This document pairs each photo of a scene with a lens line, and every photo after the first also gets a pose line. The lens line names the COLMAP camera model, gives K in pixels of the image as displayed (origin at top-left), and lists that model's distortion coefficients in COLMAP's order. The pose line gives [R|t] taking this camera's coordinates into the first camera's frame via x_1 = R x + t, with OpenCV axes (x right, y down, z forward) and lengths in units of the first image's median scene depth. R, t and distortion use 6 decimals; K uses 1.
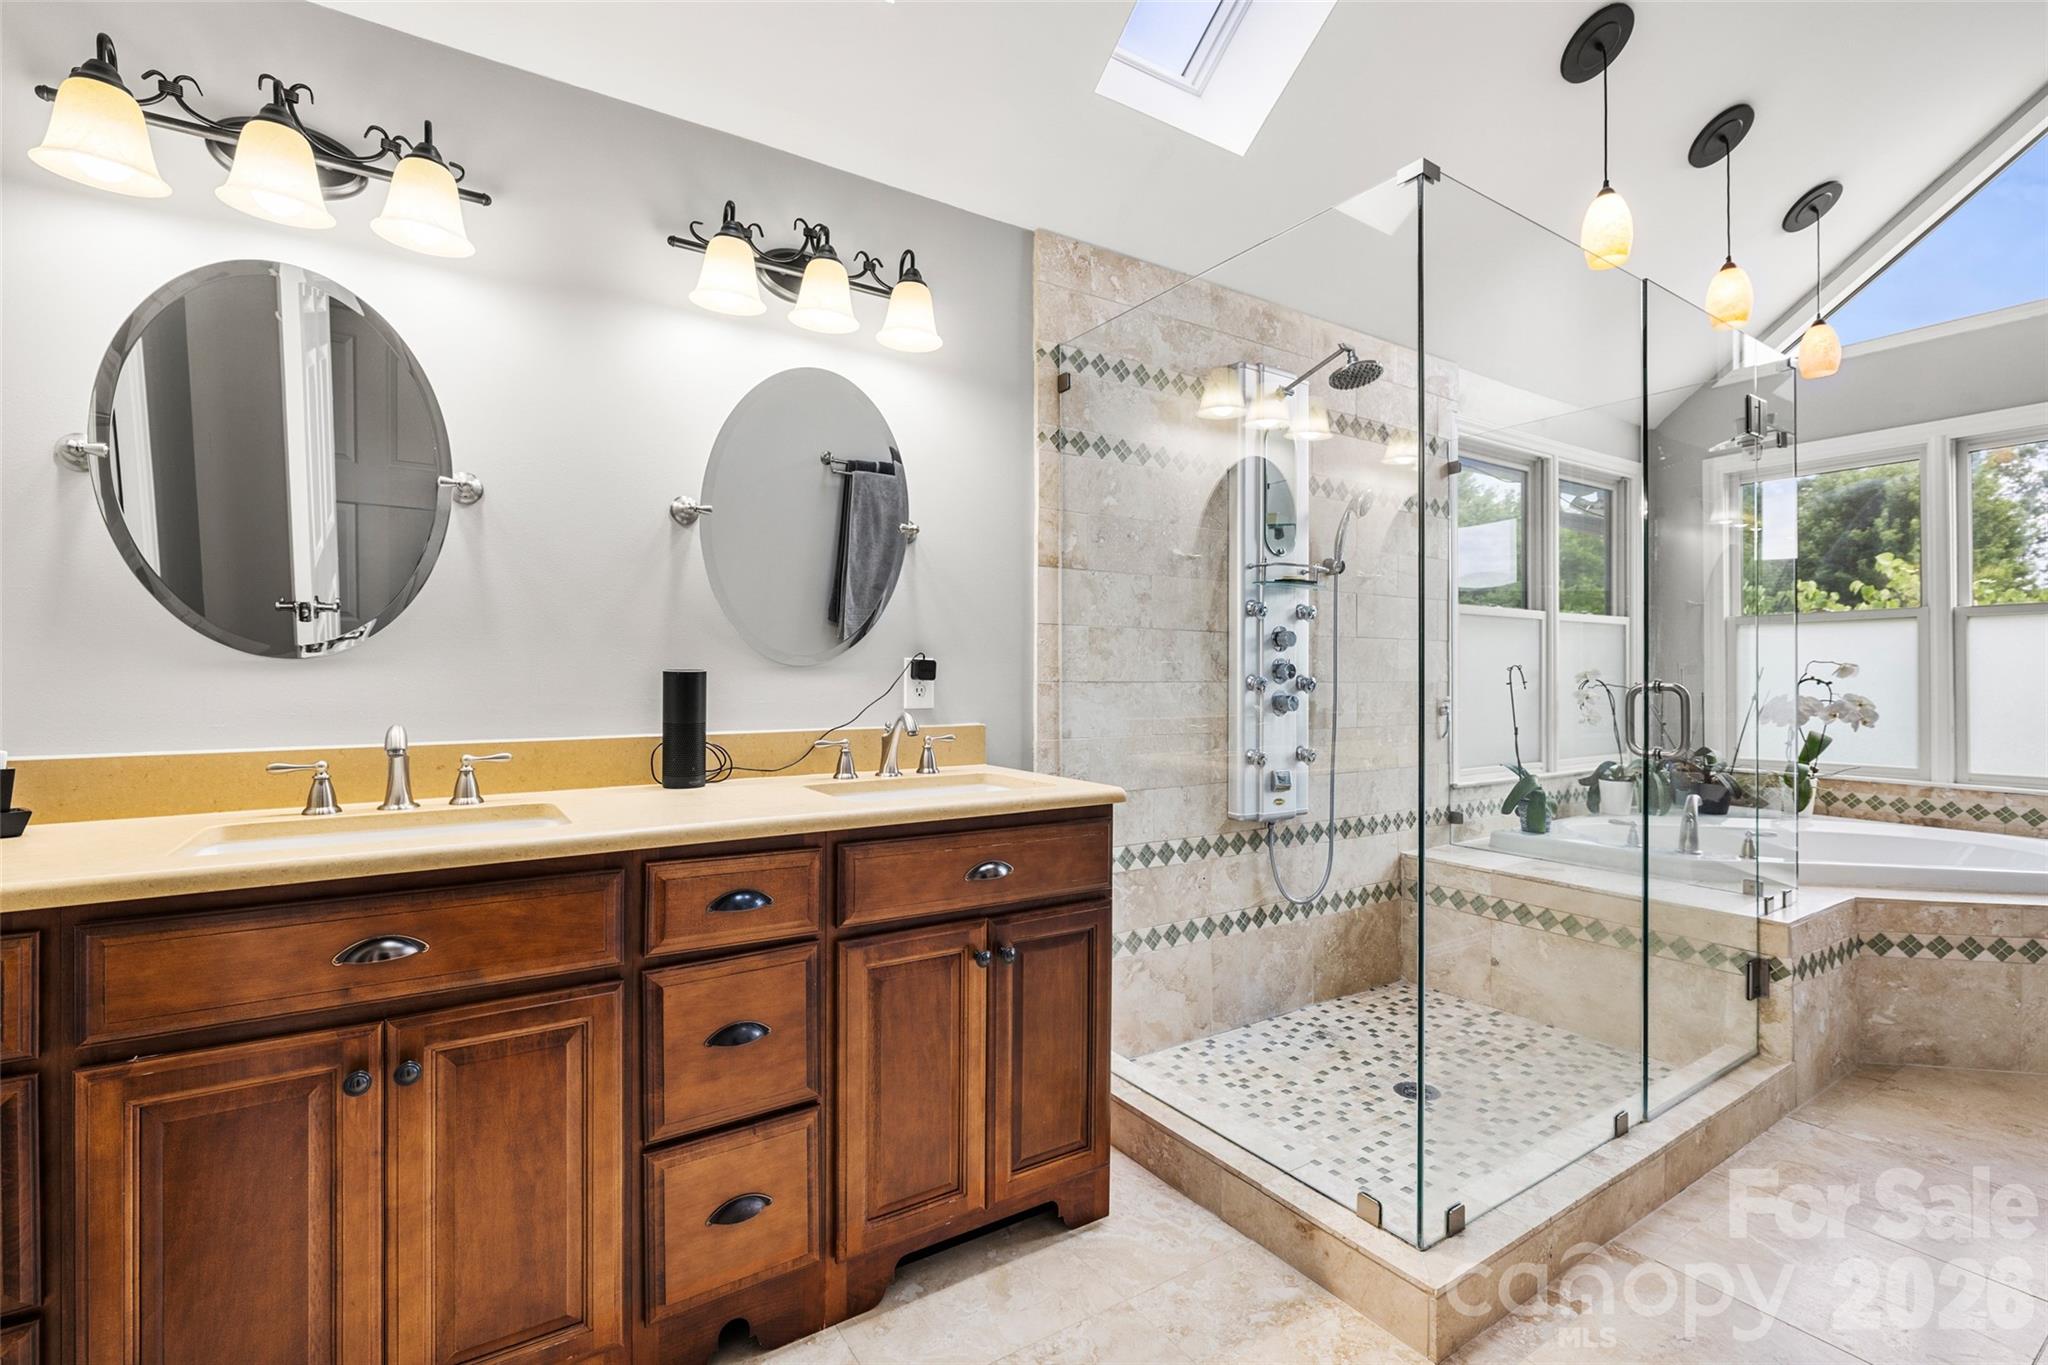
lens RADIAL K [[910.3, 0, 1028.3], [0, 910.3, 673.5], [0, 0, 1]] dist [-0.004037, 0.001219]
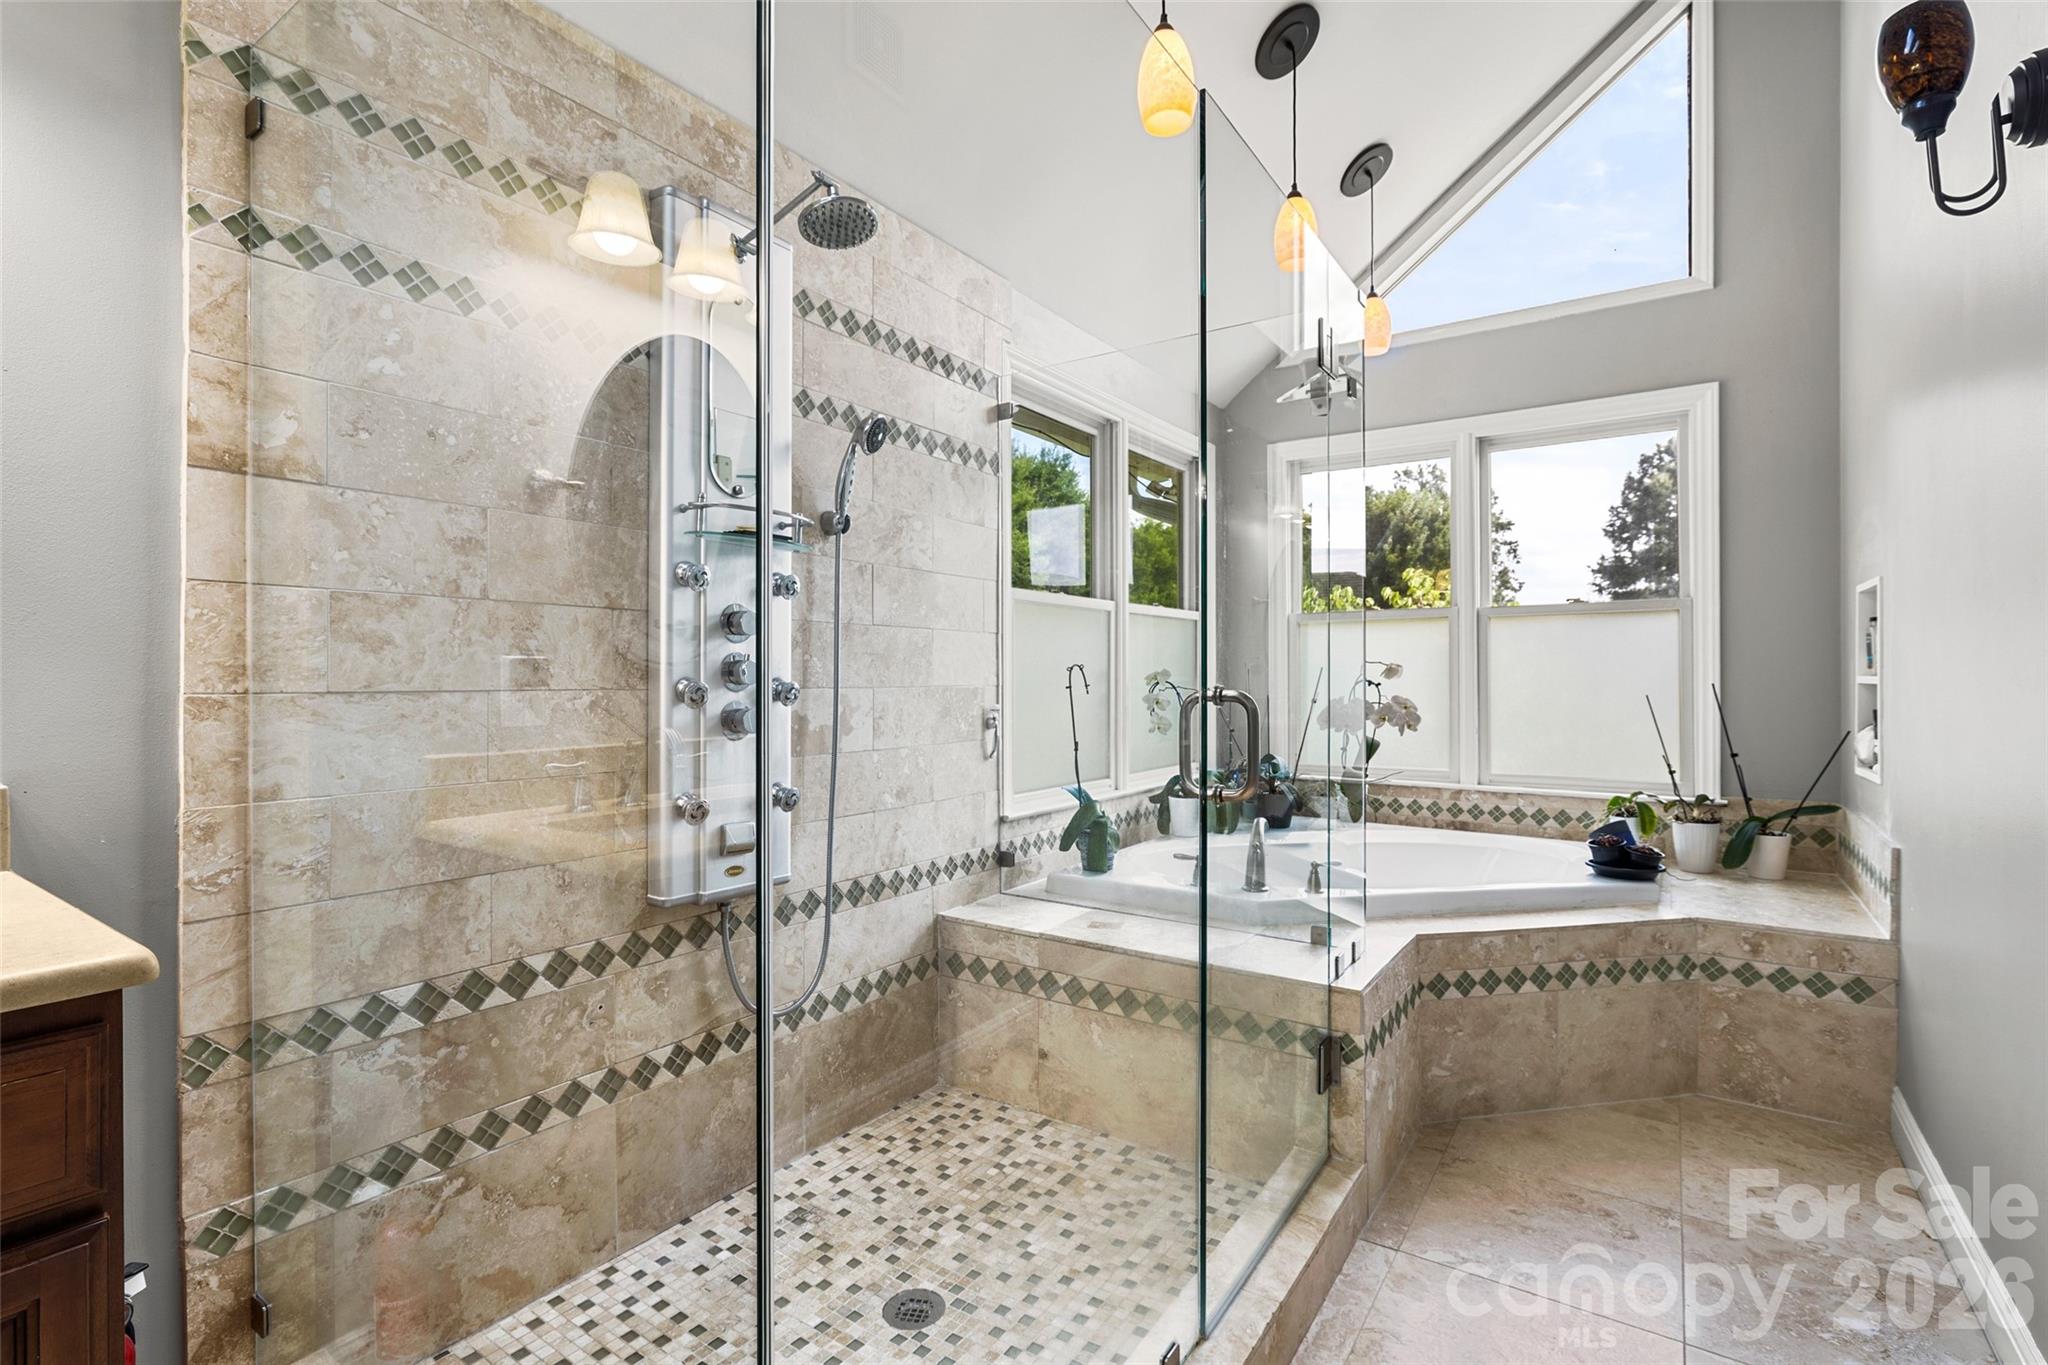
lens RADIAL K [[958.1, 0, 1017.6], [0, 958.1, 679.4], [0, 0, 1]] dist [-0.010854, 0.000579]
pose [[0.926136, -0.003052, 0.377178, 0.210034], [0.000812, 0.999981, 0.006099, -0.001464], [-0.377189, -0.005342, 0.926121, 0.292205]]
